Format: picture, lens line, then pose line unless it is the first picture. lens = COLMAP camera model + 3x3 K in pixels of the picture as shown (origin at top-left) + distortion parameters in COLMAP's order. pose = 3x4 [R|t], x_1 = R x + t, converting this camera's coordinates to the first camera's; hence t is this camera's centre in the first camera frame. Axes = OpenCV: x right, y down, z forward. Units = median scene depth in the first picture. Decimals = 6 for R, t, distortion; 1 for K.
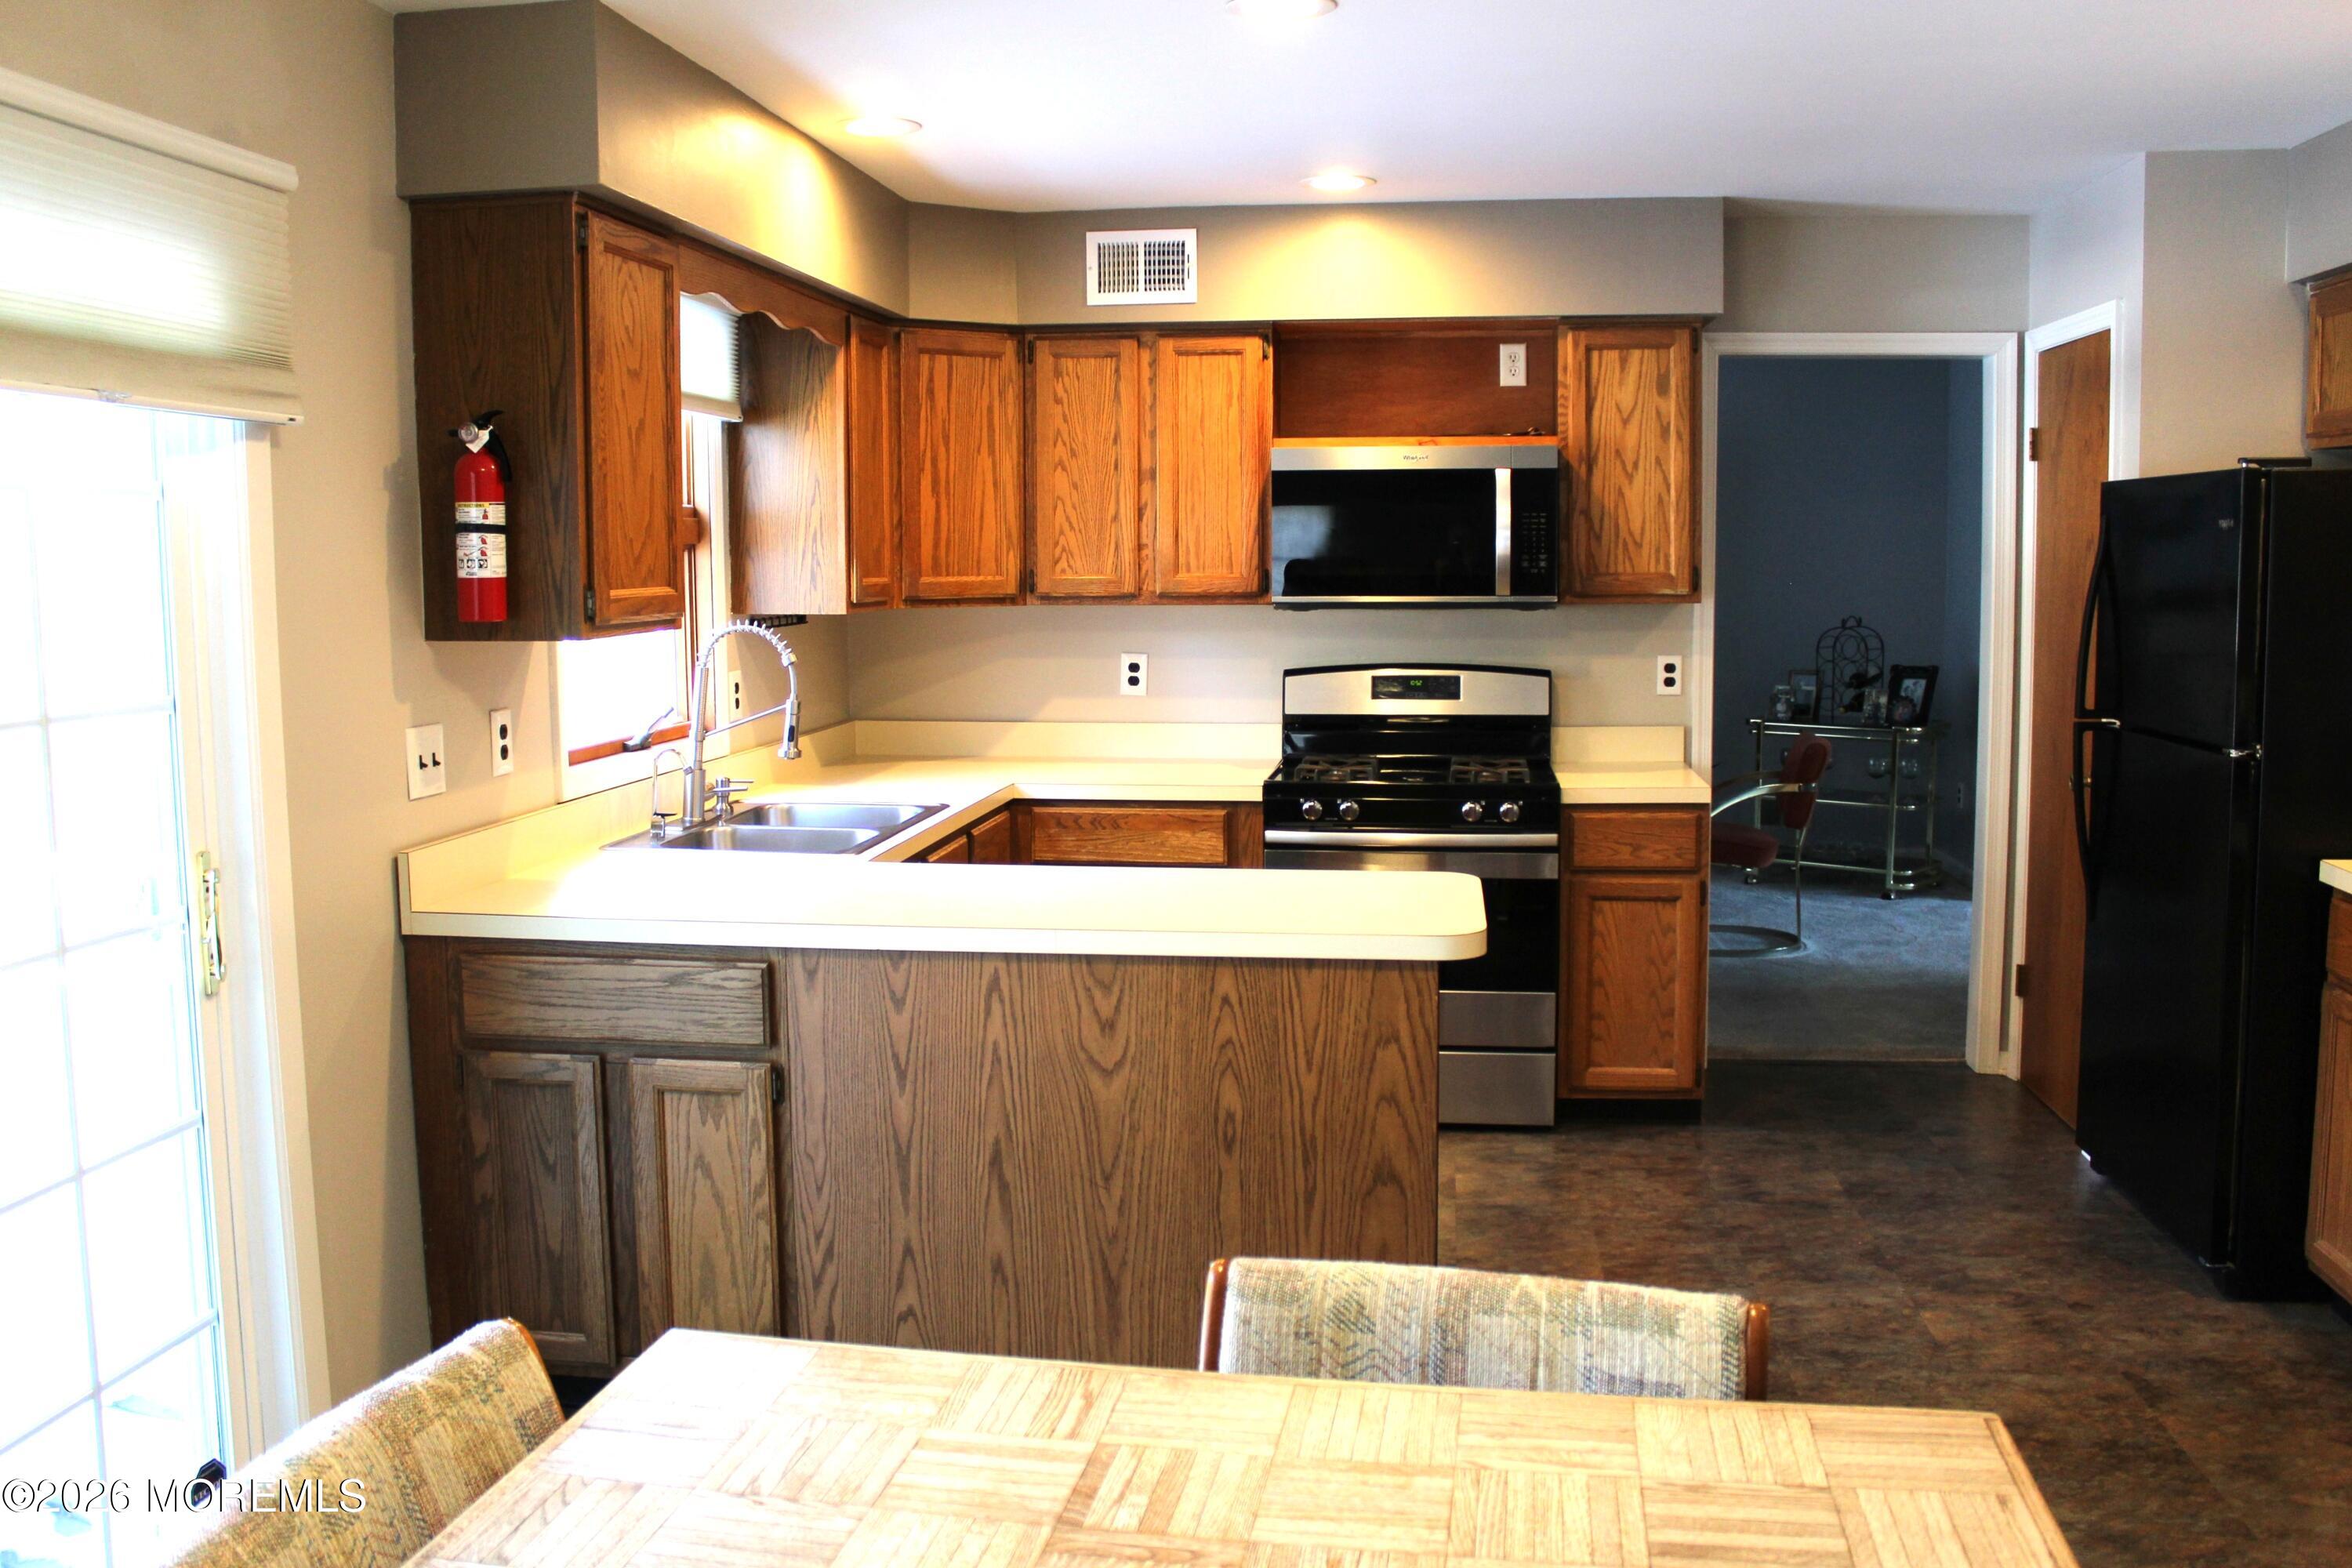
lens RADIAL K [[1987.2, 0, 1173.1], [0, 1987.2, 772.0], [0, 0, 1]] dist [-0.166965, 0.144893]
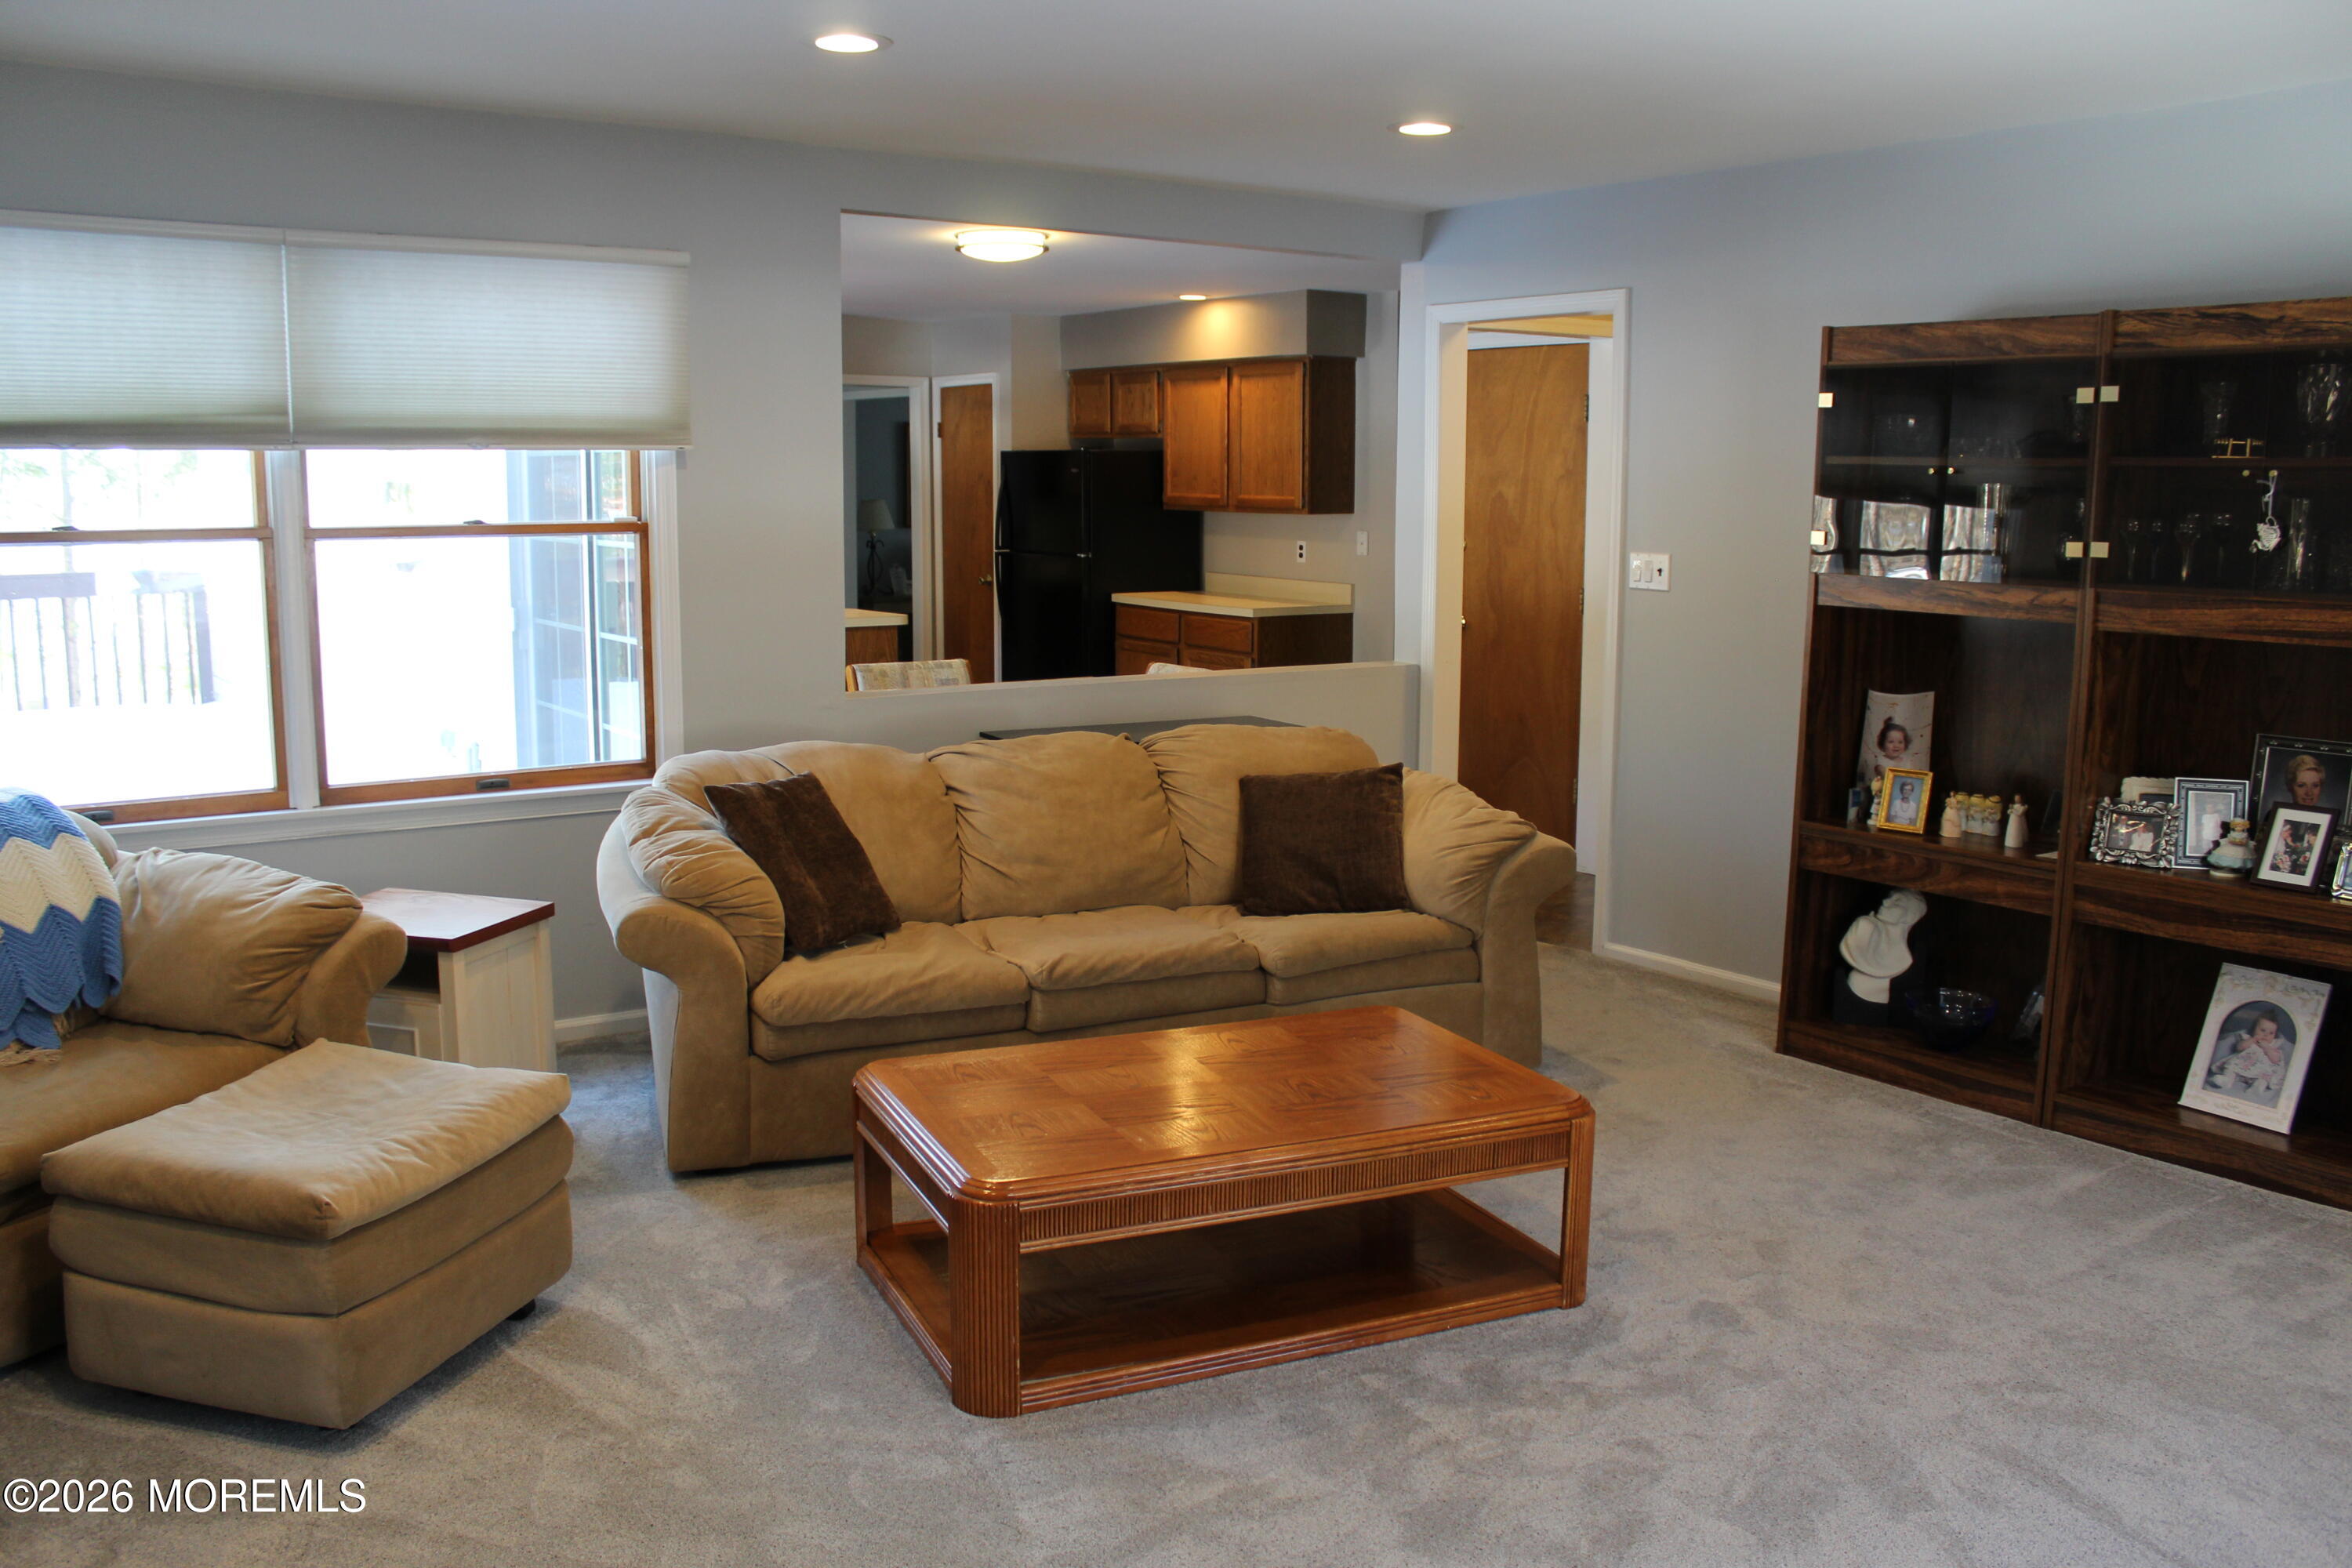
lens RADIAL K [[1943.6, 0, 1168.1], [0, 1943.6, 776.5], [0, 0, 1]] dist [-0.168599, 0.138953]
pose [[0.727452, -0.091058, 0.680090, -0.888982], [0.060320, 0.995805, 0.068809, 0.085180], [-0.683503, -0.009033, 0.729892, -0.771304]]
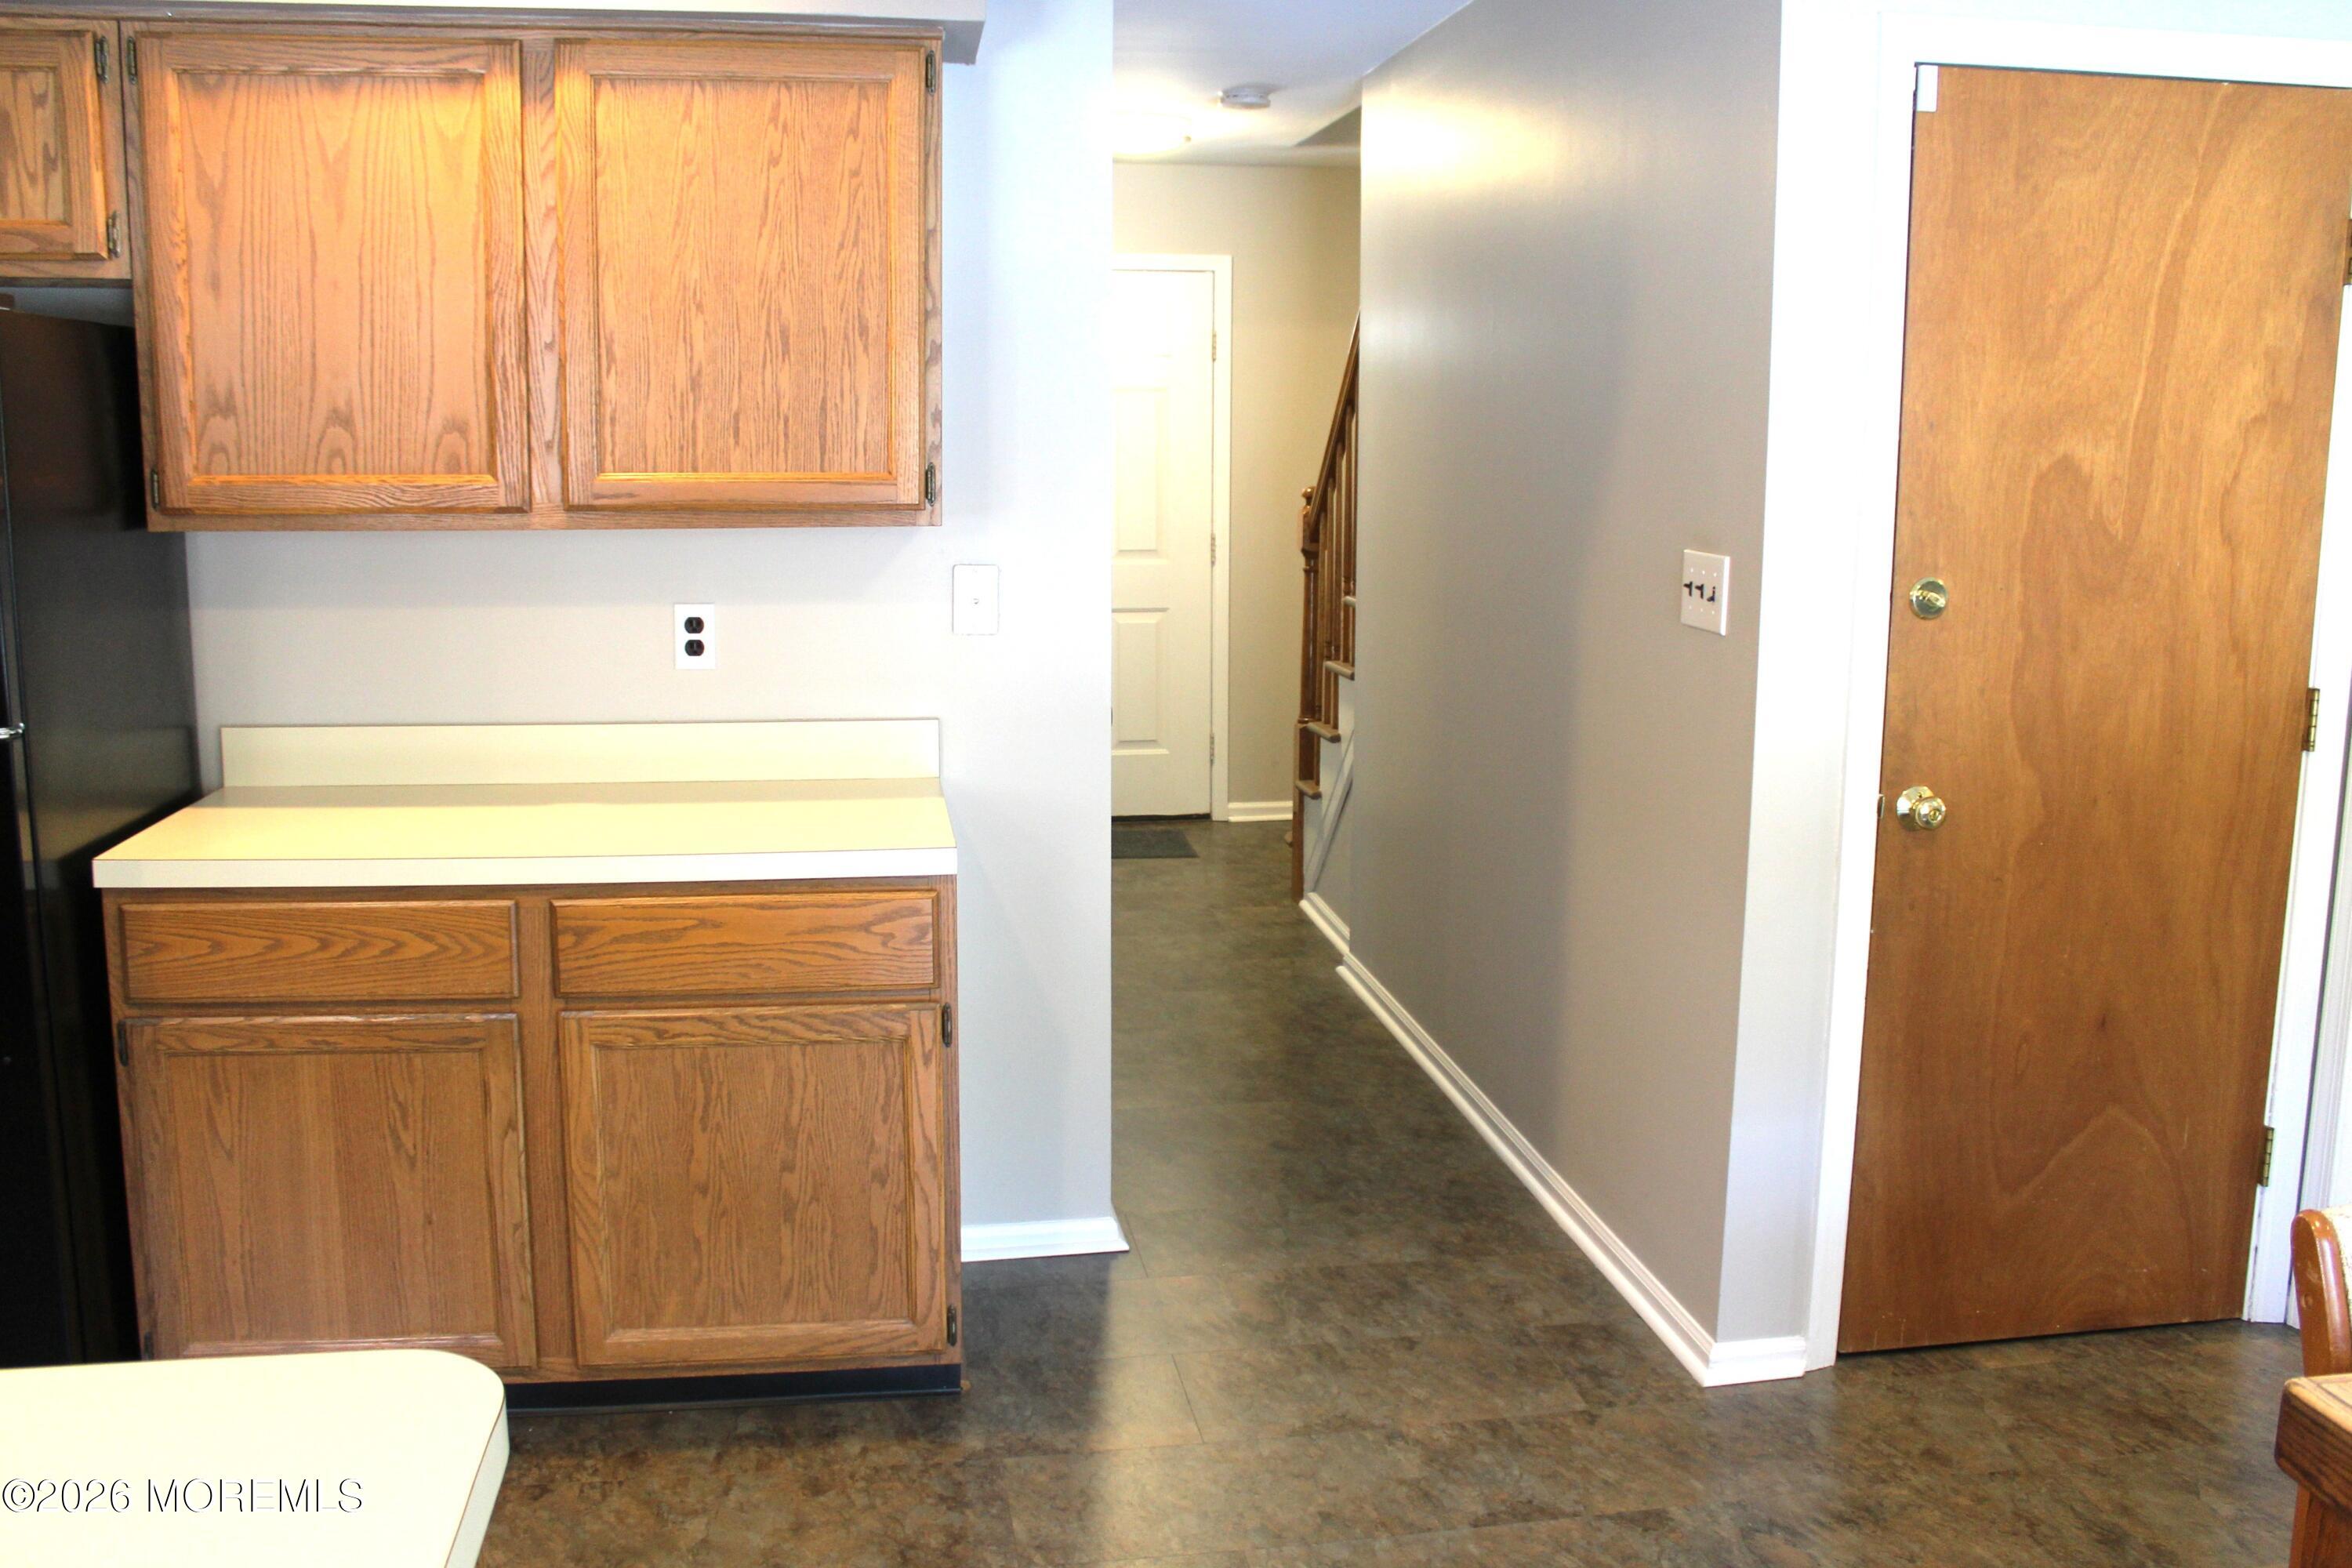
lens RADIAL K [[2047.2, 0, 1176.7], [0, 2047.2, 765.4], [0, 0, 1]] dist [-0.169608, 0.152540]
pose [[-0.290760, -0.142838, 0.946074, -0.157065], [0.099287, 0.978951, 0.178316, -0.057786], [-0.951631, 0.145780, -0.270458, 0.569259]]
